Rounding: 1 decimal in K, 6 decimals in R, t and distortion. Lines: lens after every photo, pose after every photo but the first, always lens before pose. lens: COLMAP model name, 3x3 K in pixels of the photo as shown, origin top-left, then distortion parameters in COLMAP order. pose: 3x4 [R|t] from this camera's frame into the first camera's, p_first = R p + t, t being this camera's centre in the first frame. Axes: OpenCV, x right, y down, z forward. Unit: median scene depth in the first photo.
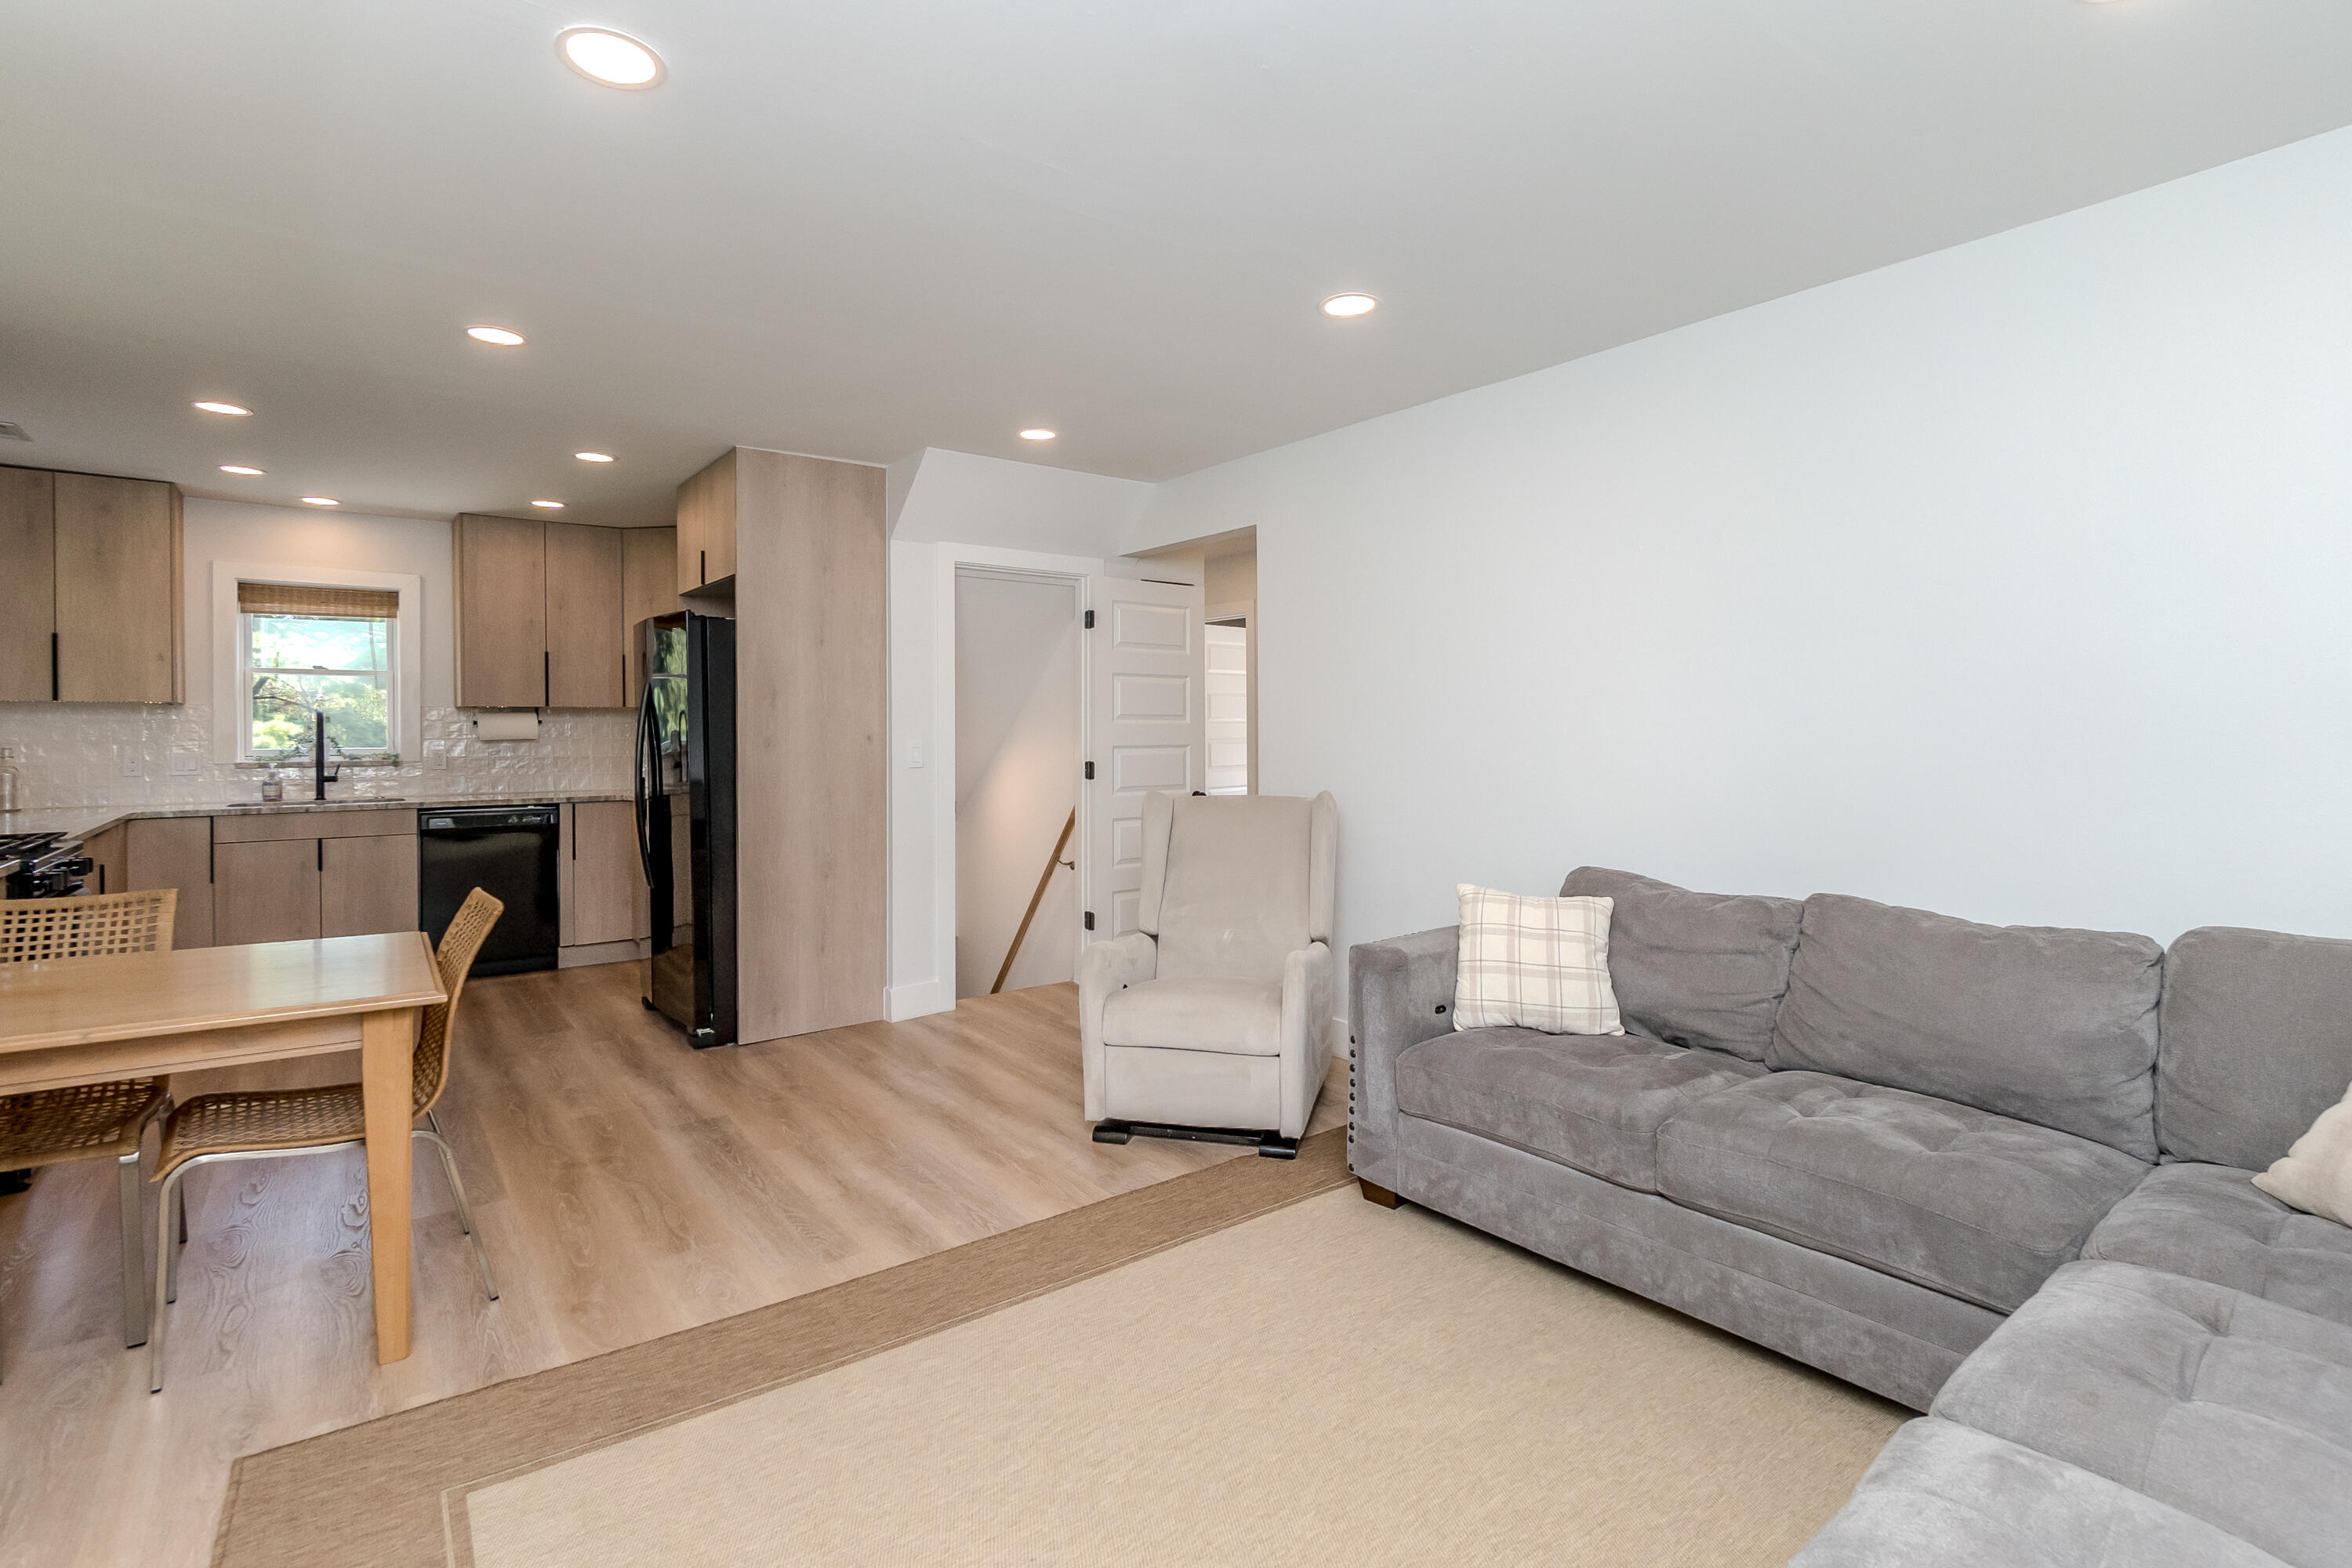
lens RADIAL K [[1035.6, 0, 1149.0], [0, 1035.6, 734.5], [0, 0, 1]] dist [-0.003428, 0.000911]
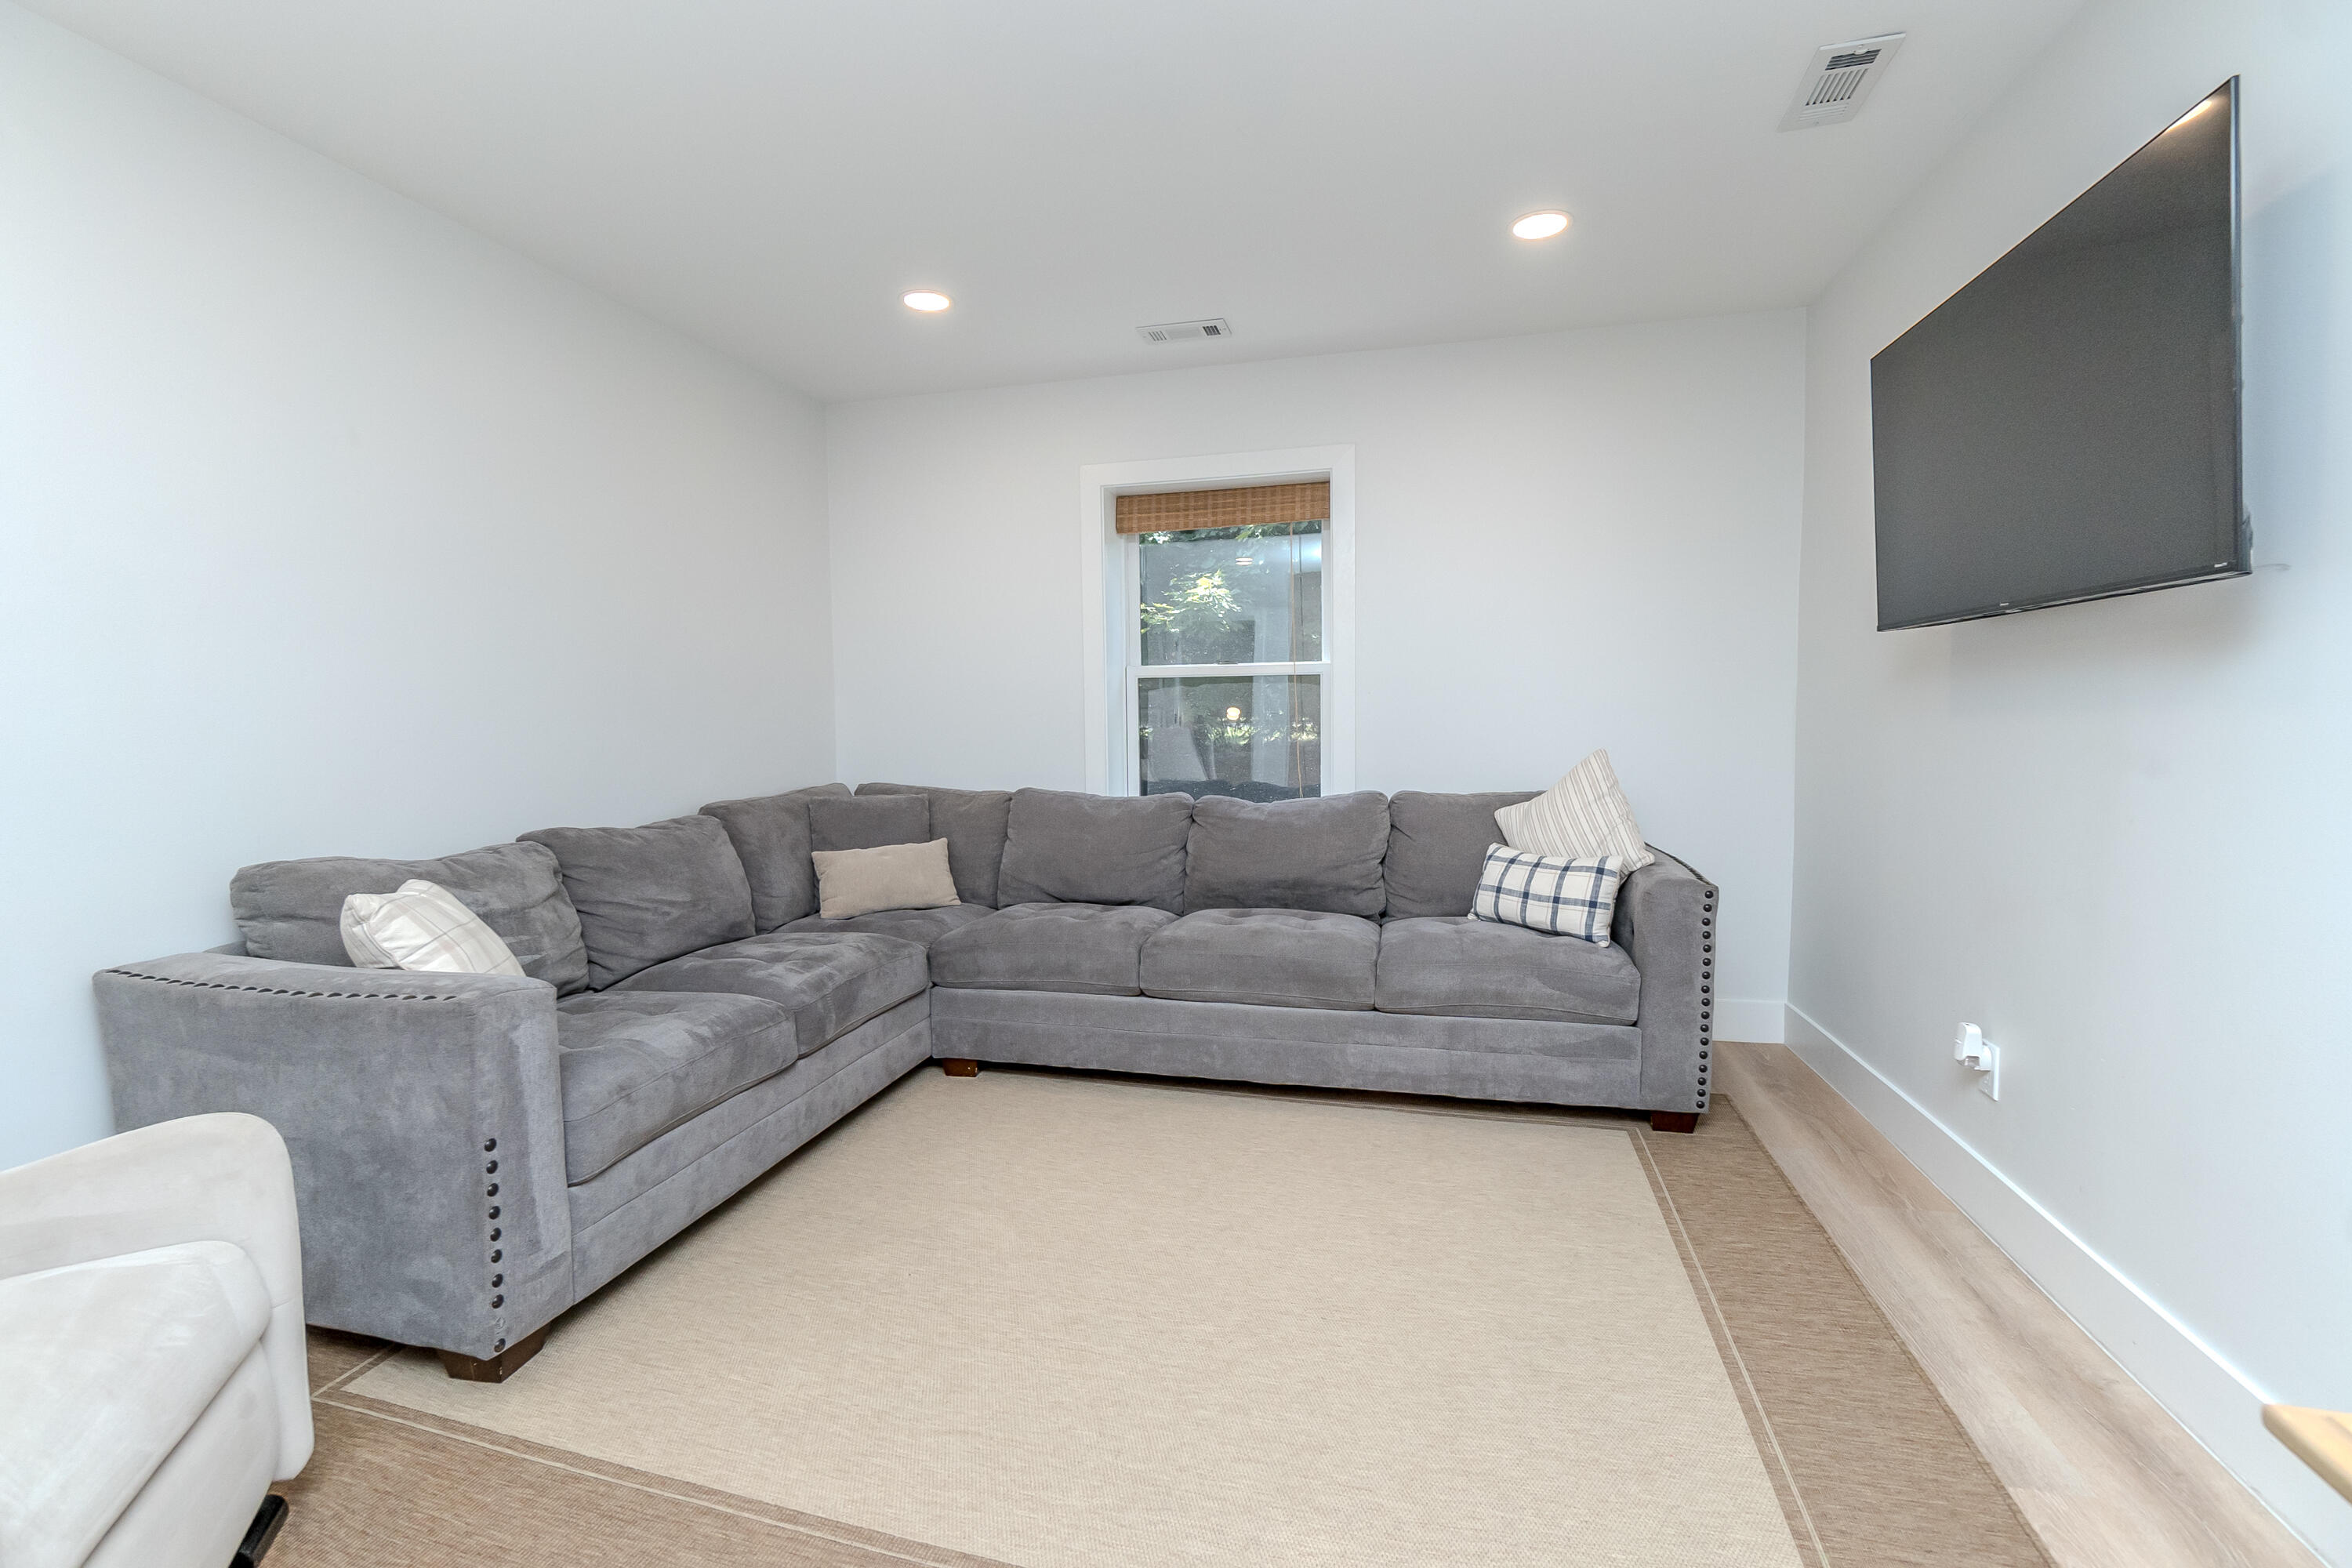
lens RADIAL K [[1035.6, 0, 1182.5], [0, 1035.6, 781.9], [0, 0, 1]] dist [-0.003428, 0.000911]
pose [[-0.620086, -0.037209, 0.783651, -0.278577], [0.014494, 0.998161, 0.058864, 0.026028], [-0.784400, 0.047859, -0.618406, 0.546440]]
